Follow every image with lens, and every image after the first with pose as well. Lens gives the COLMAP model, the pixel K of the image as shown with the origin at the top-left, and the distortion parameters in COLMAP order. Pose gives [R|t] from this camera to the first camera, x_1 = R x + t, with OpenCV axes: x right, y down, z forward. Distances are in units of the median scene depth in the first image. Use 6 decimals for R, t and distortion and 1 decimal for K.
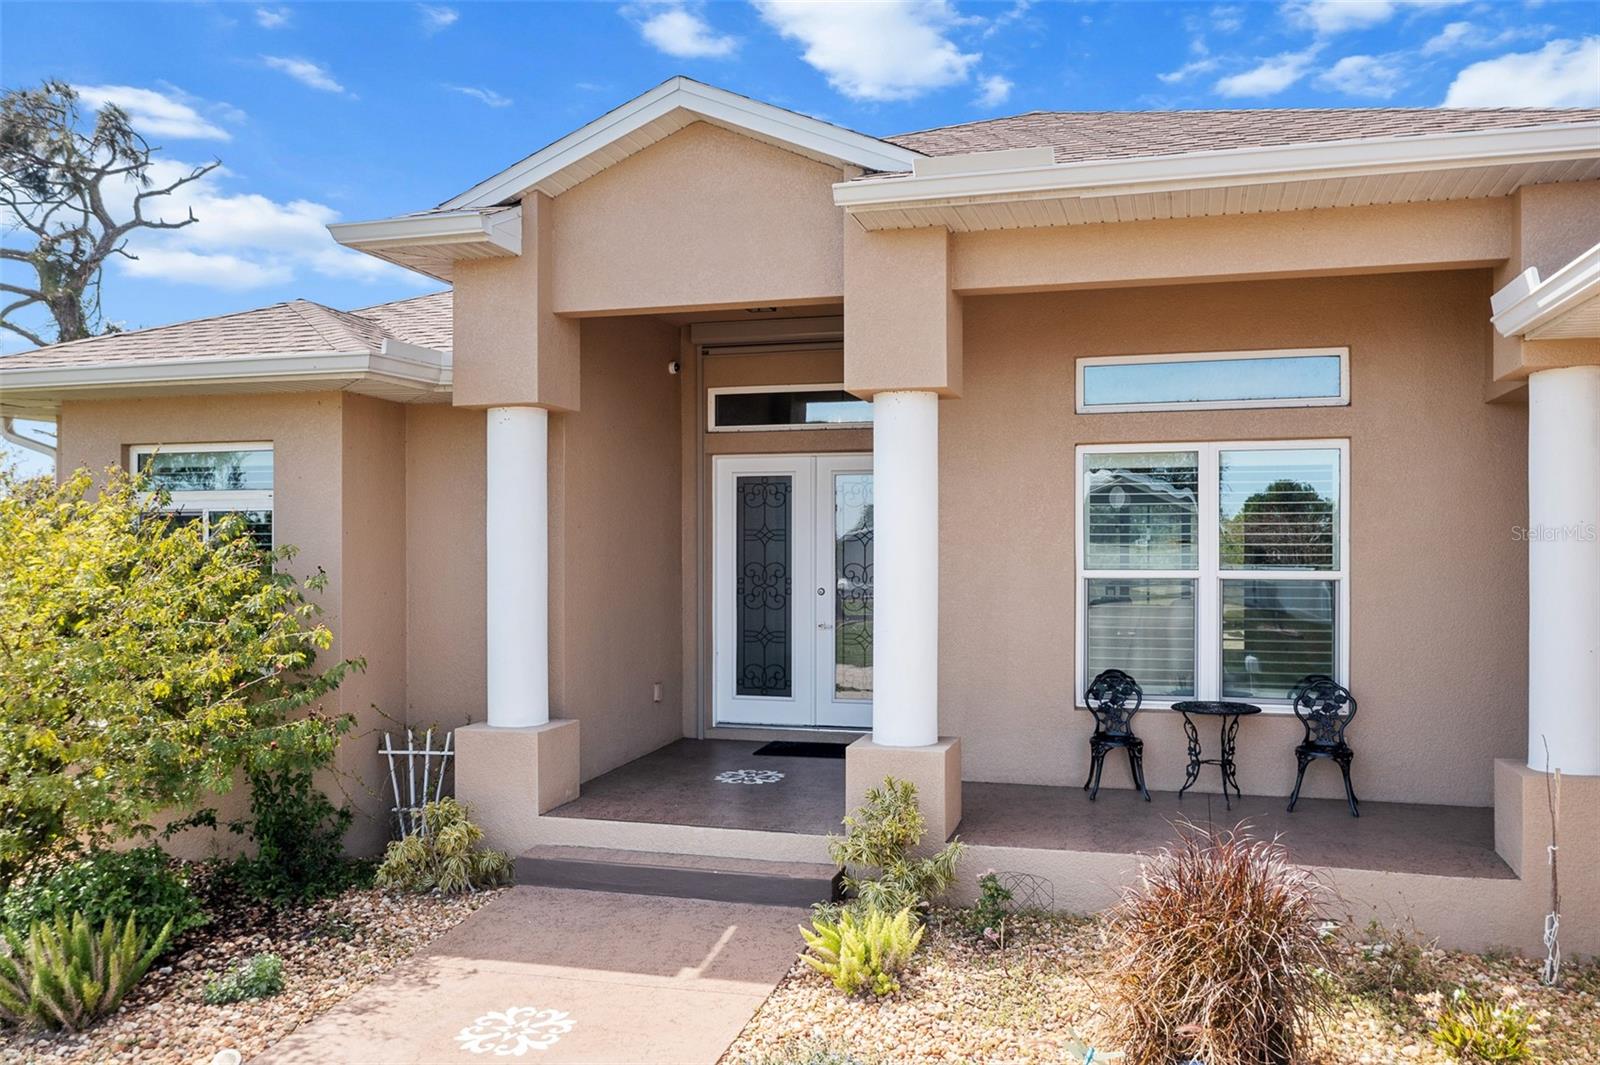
lens RADIAL K [[1231.0, 0, 800.0], [0, 1231.0, 532.5], [0, 0, 1]] dist [-0.012288, -0.000916]
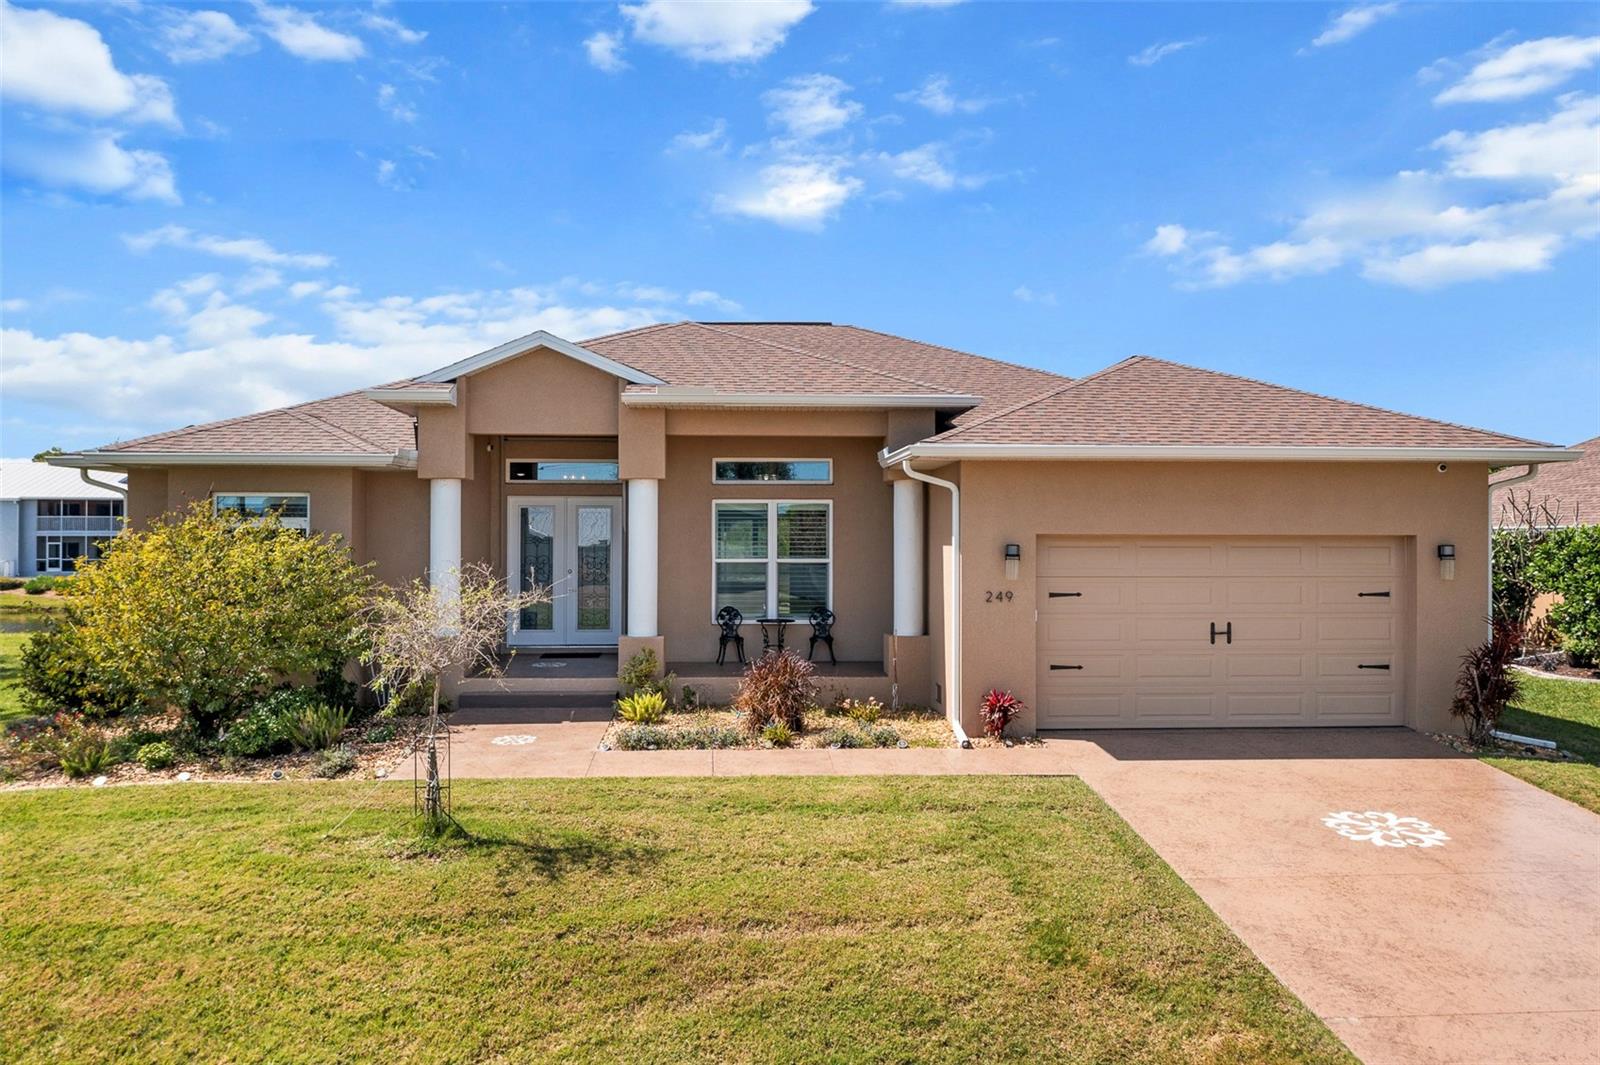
lens RADIAL K [[1254.6, 0, 831.4], [0, 1254.6, 531.1], [0, 0, 1]] dist [-0.007593, 0.001356]
pose [[0.930284, 0.002700, 0.366831, -0.393618], [-0.004967, 0.999974, 0.005236, -0.030766], [-0.366808, -0.006693, 0.930273, -1.126803]]
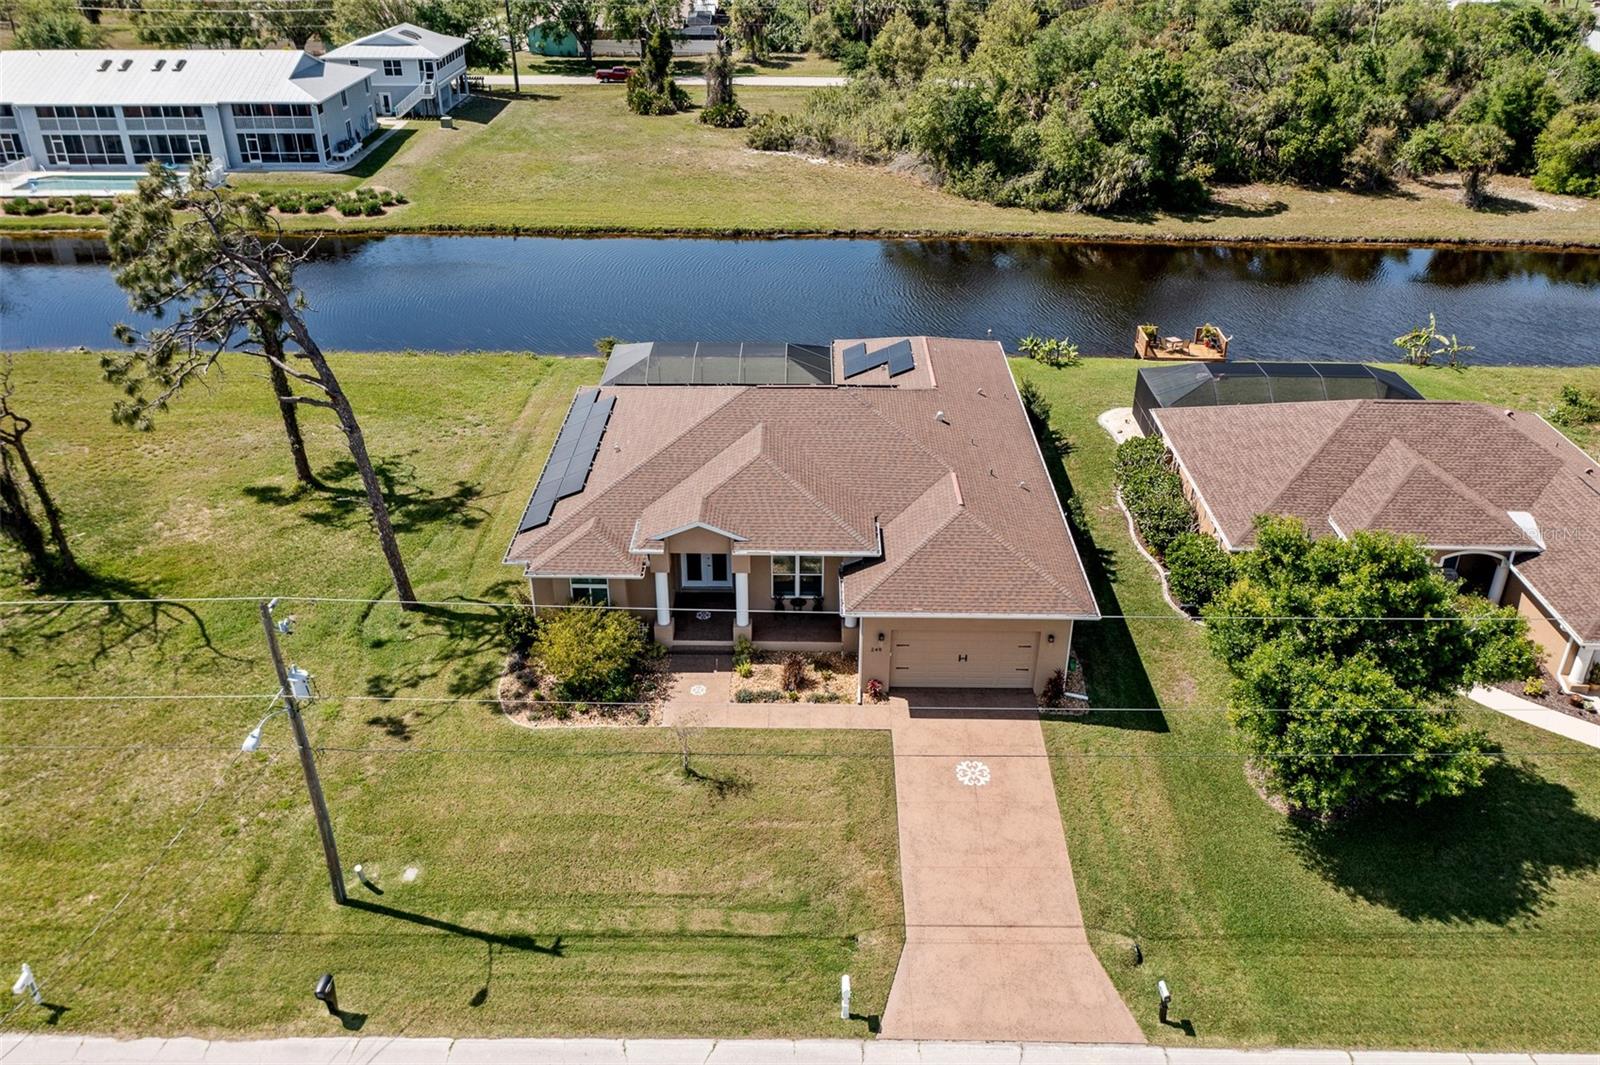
lens RADIAL K [[1254.6, 0, 831.4], [0, 1254.6, 531.1], [0, 0, 1]] dist [-0.007593, 0.001356]
pose [[0.954910, -0.134830, 0.264515, -0.873385], [-0.011537, 0.873410, 0.486849, -2.635057], [-0.296672, -0.467948, 0.832472, -3.244815]]
